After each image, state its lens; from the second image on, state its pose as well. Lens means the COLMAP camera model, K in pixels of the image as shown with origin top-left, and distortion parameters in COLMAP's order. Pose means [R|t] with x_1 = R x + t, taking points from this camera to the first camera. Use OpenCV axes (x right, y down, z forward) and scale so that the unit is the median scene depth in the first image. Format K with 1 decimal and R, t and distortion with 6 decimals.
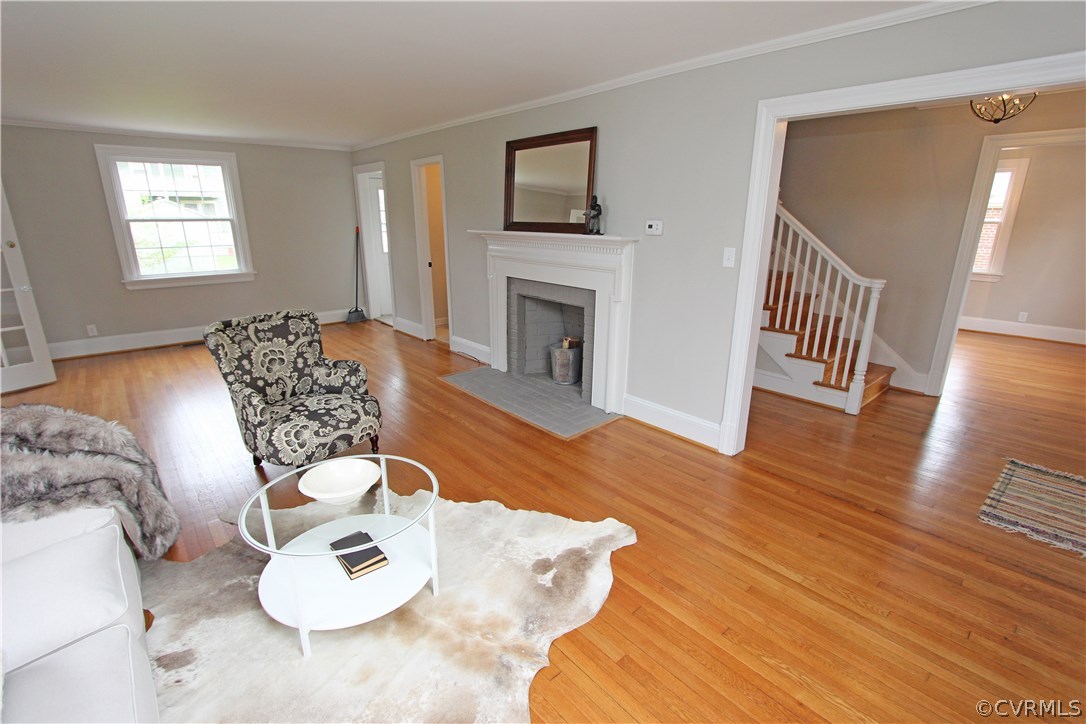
lens RADIAL K [[502.0, 0, 554.8], [0, 502.0, 344.2], [0, 0, 1]] dist [-0.008584, 0.001026]
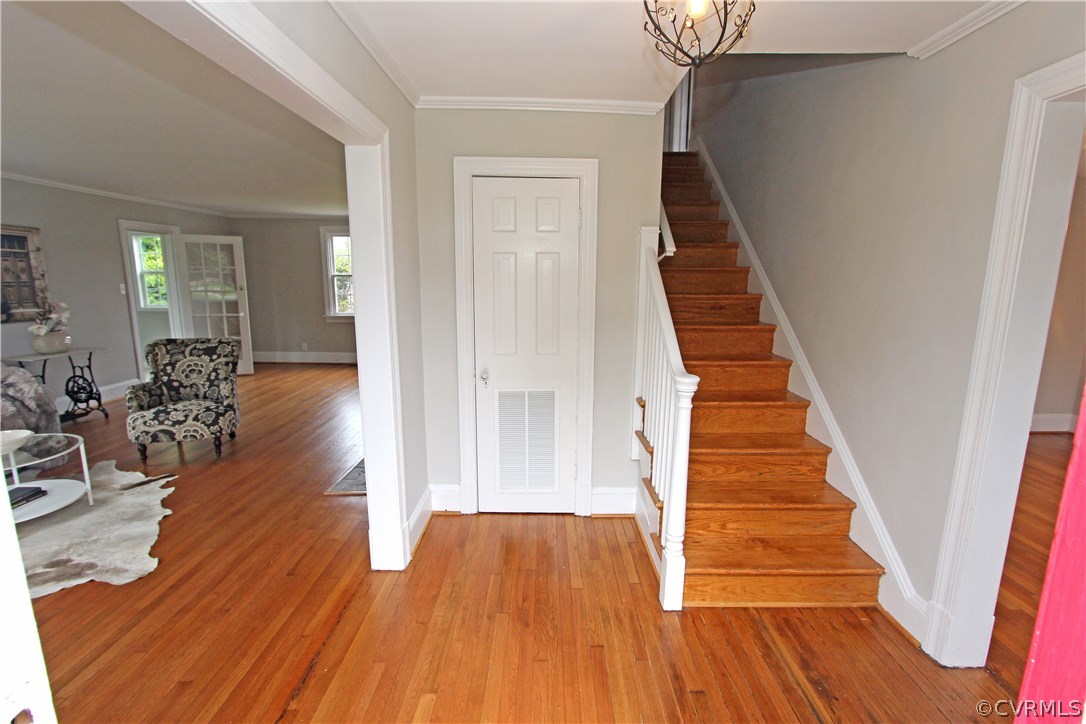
lens RADIAL K [[502.0, 0, 540.3], [0, 502.0, 361.4], [0, 0, 1]] dist [-0.008584, 0.001026]
pose [[0.738547, 0.111535, -0.664913, 1.067862], [-0.168394, 0.985480, -0.021733, -0.123980], [0.652834, 0.128018, 0.746605, 0.578415]]
